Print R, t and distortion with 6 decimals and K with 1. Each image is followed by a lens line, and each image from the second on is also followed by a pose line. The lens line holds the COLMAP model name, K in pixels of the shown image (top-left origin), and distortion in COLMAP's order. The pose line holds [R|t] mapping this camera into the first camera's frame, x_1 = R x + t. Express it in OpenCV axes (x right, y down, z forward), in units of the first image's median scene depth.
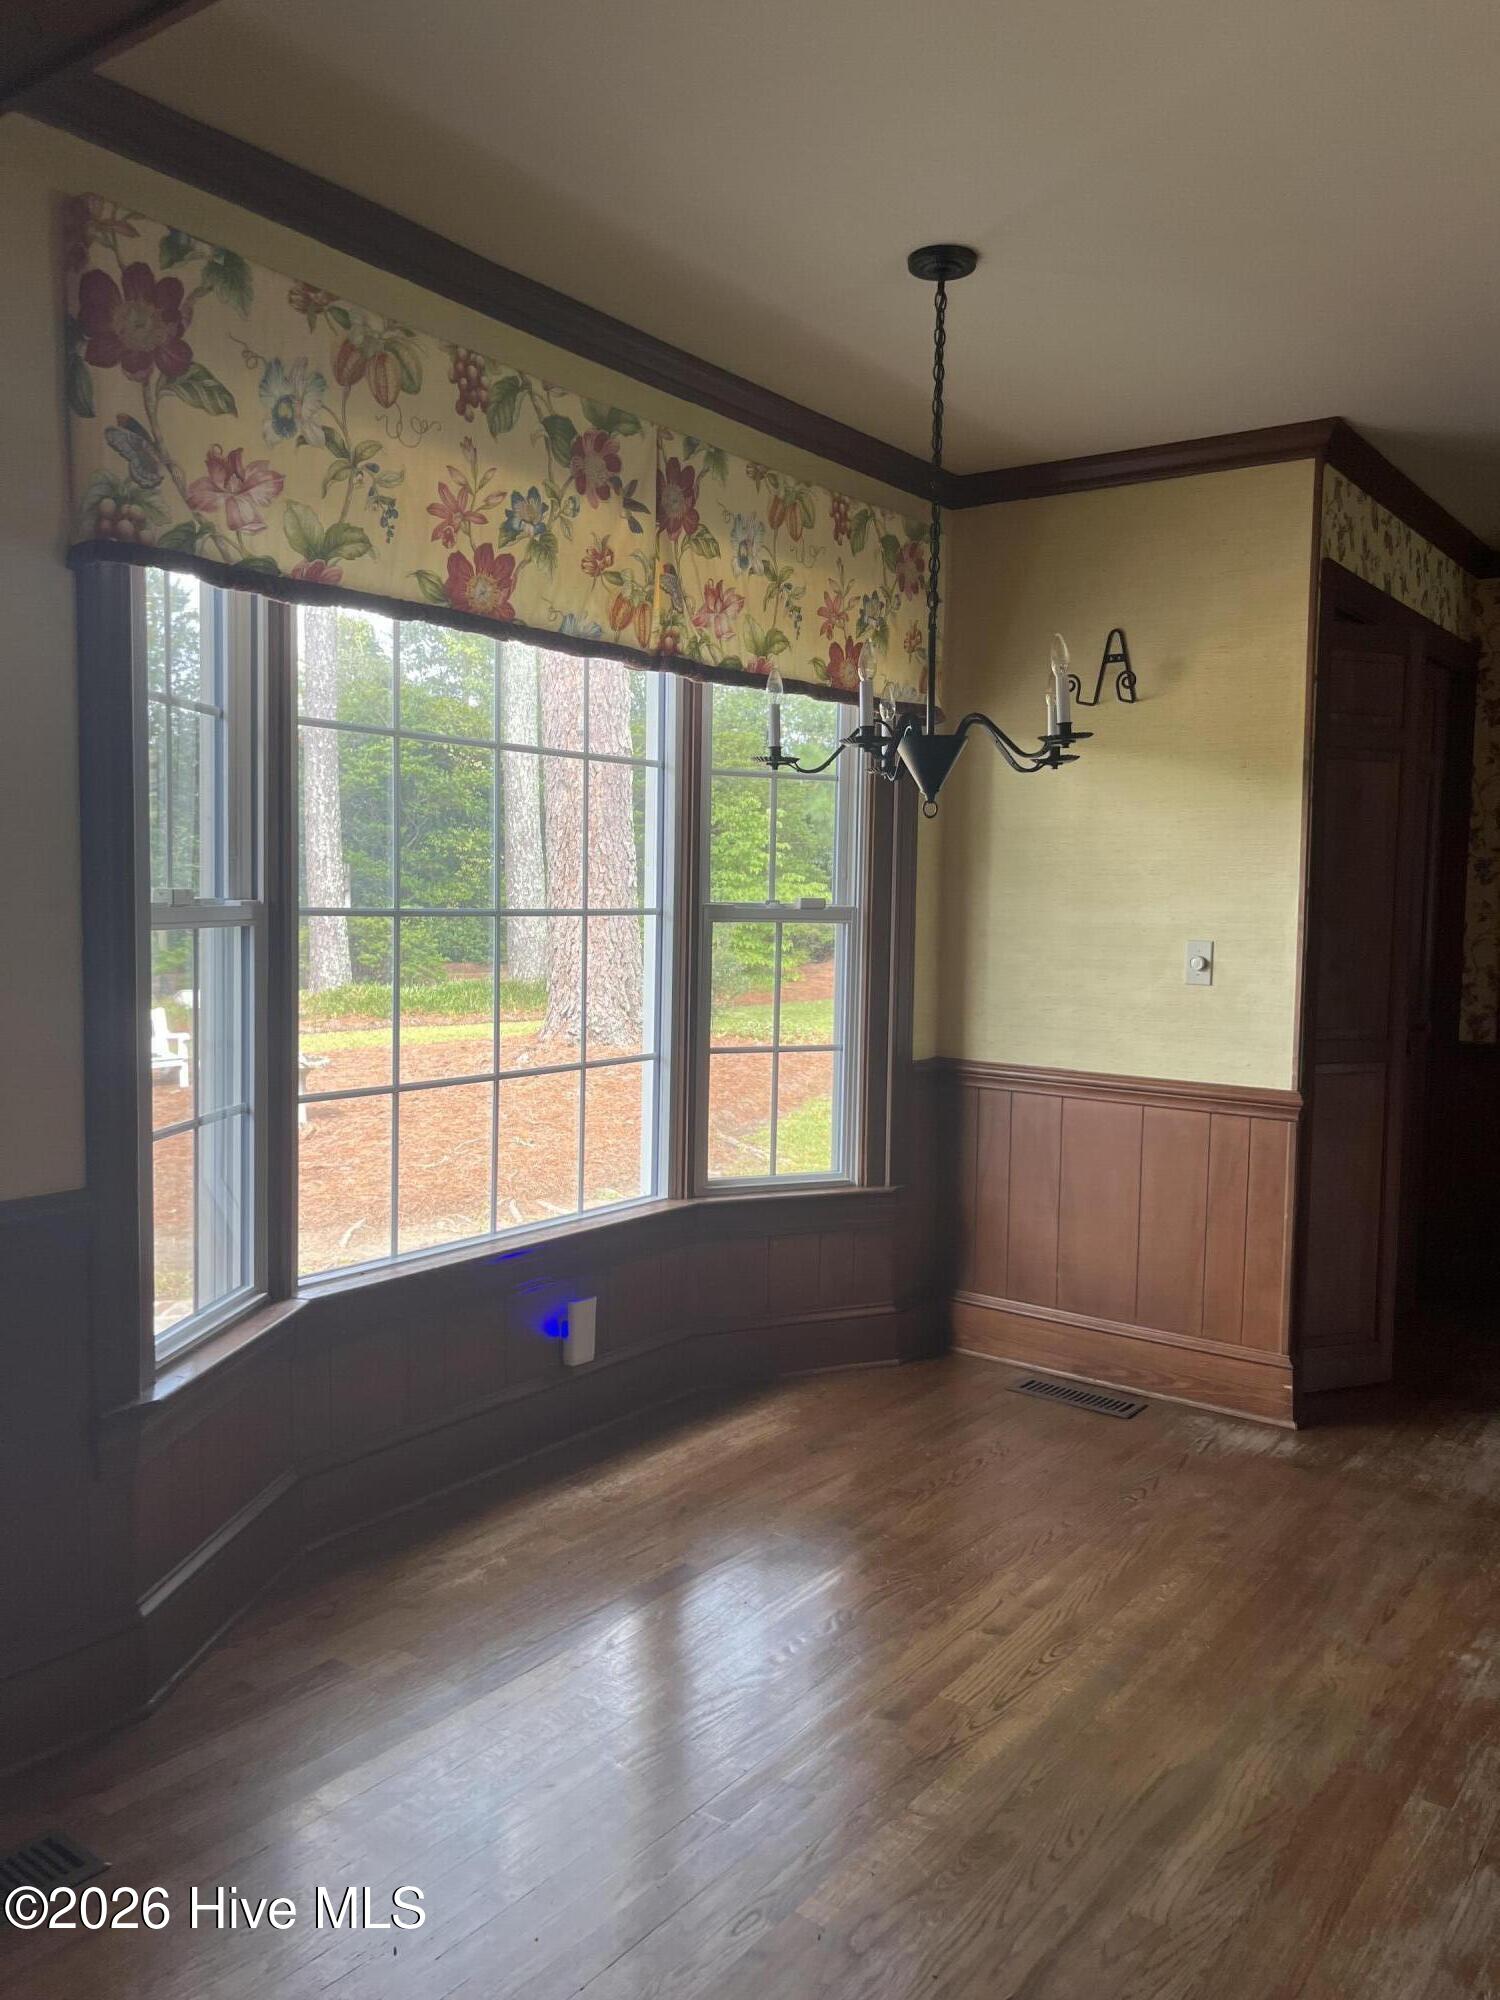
lens RADIAL K [[1545.4, 0, 765.3], [0, 1545.4, 1005.3], [0, 0, 1]] dist [-0.004151, 0.042637]
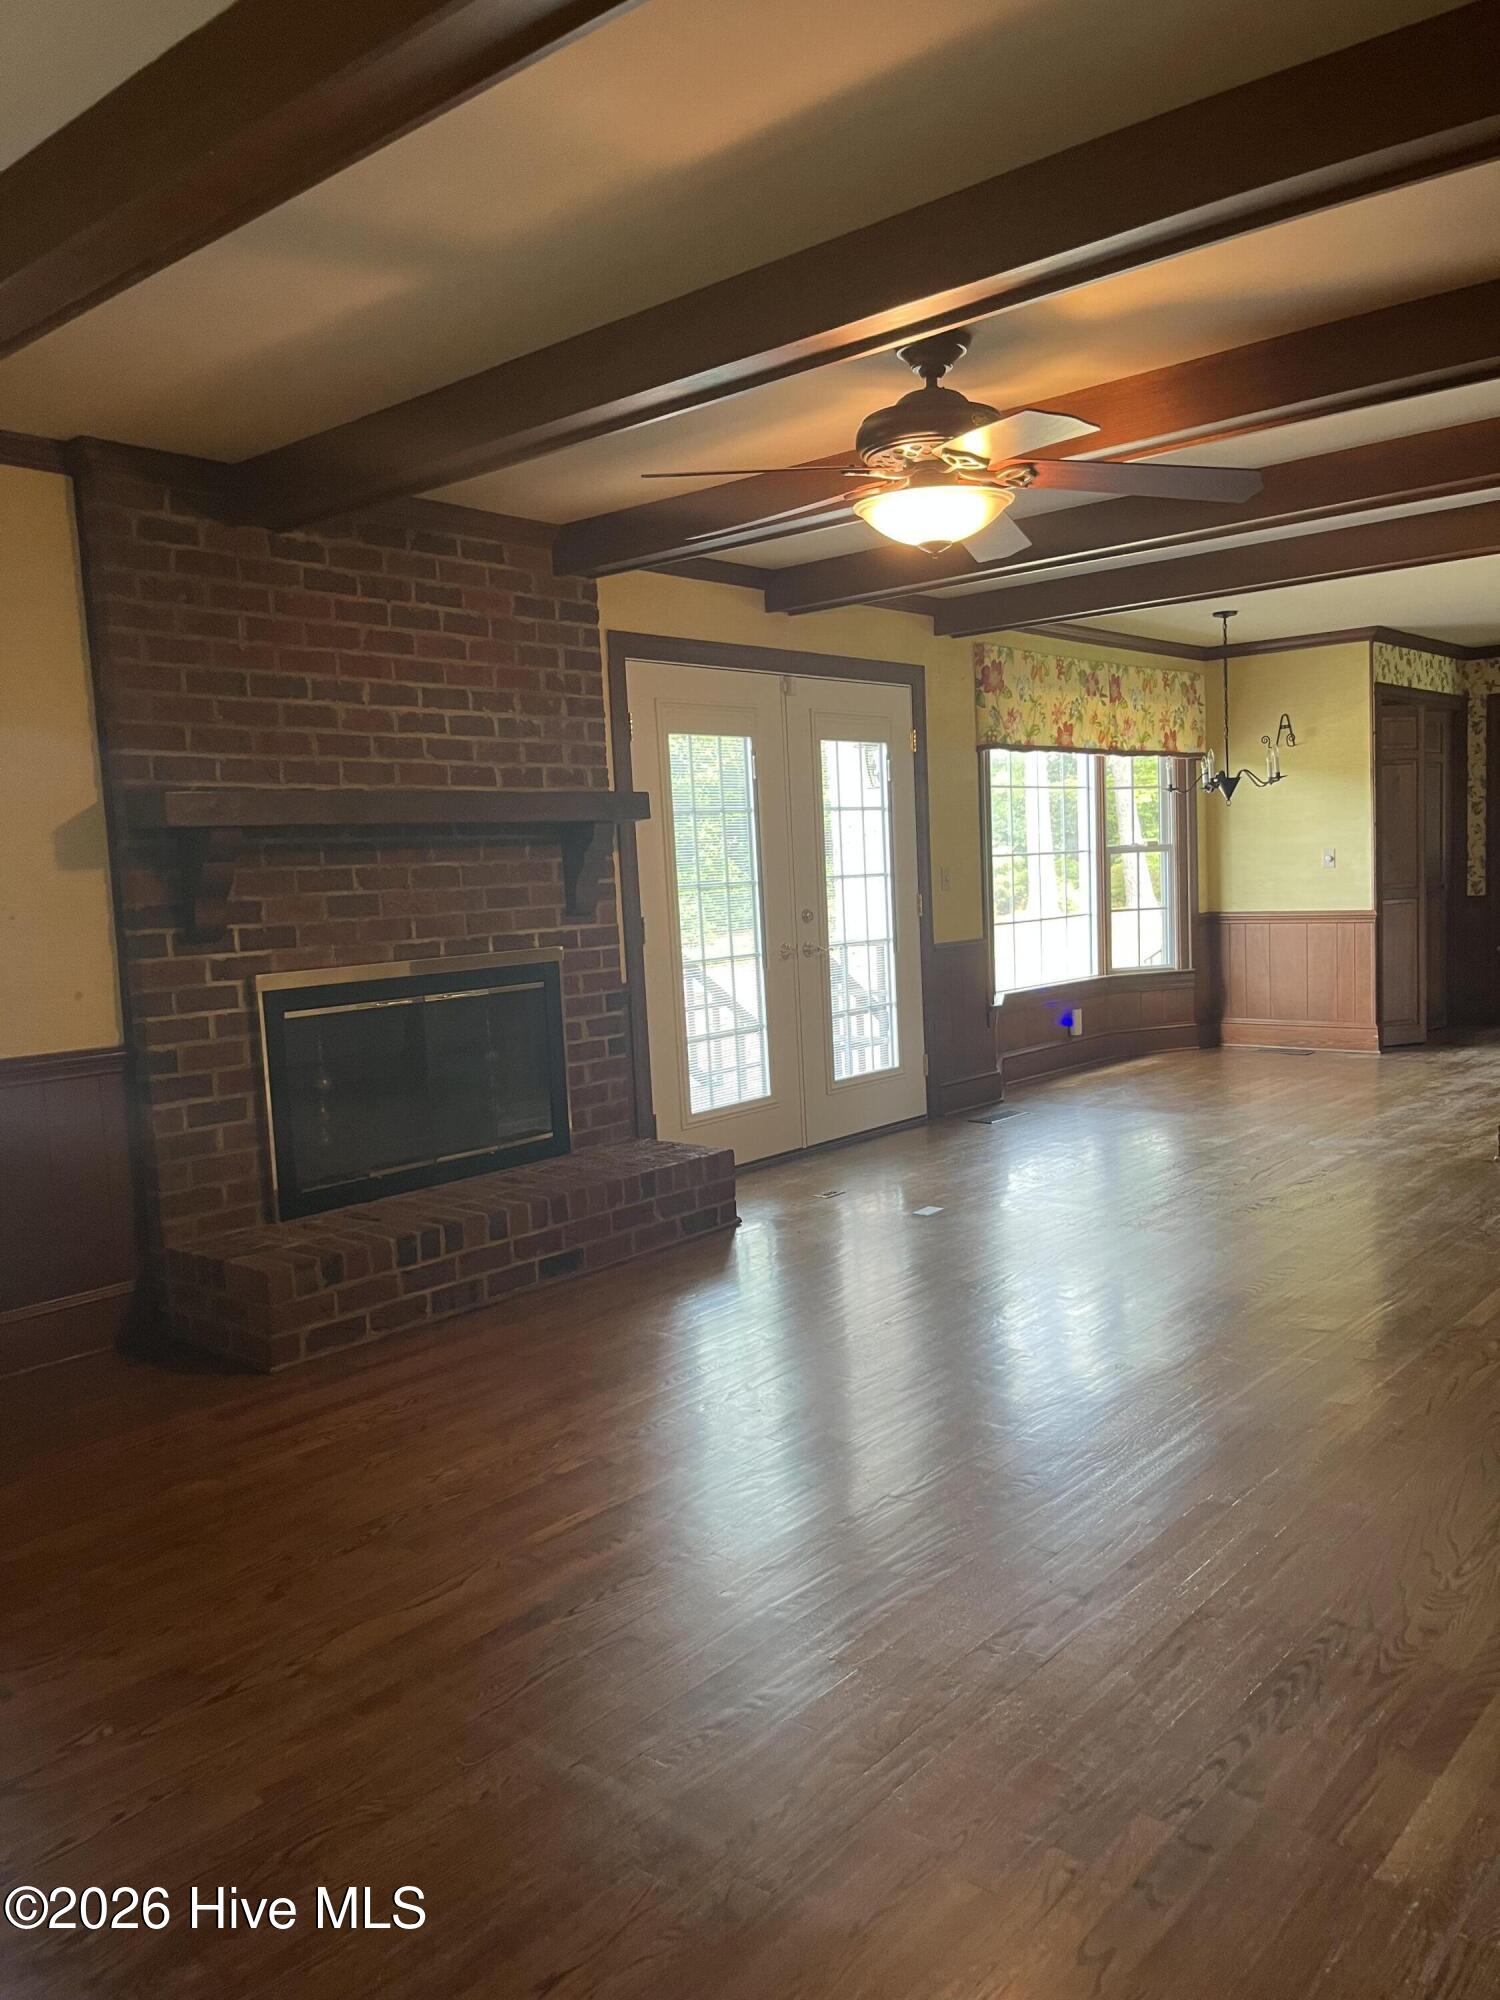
lens RADIAL K [[1545.4, 0, 765.3], [0, 1545.4, 1005.3], [0, 0, 1]] dist [-0.004151, 0.042637]
pose [[0.995316, -0.051875, -0.081580, -0.405599], [0.053631, 0.998371, 0.019473, 0.108158], [0.080437, -0.023757, 0.996477, -1.465218]]
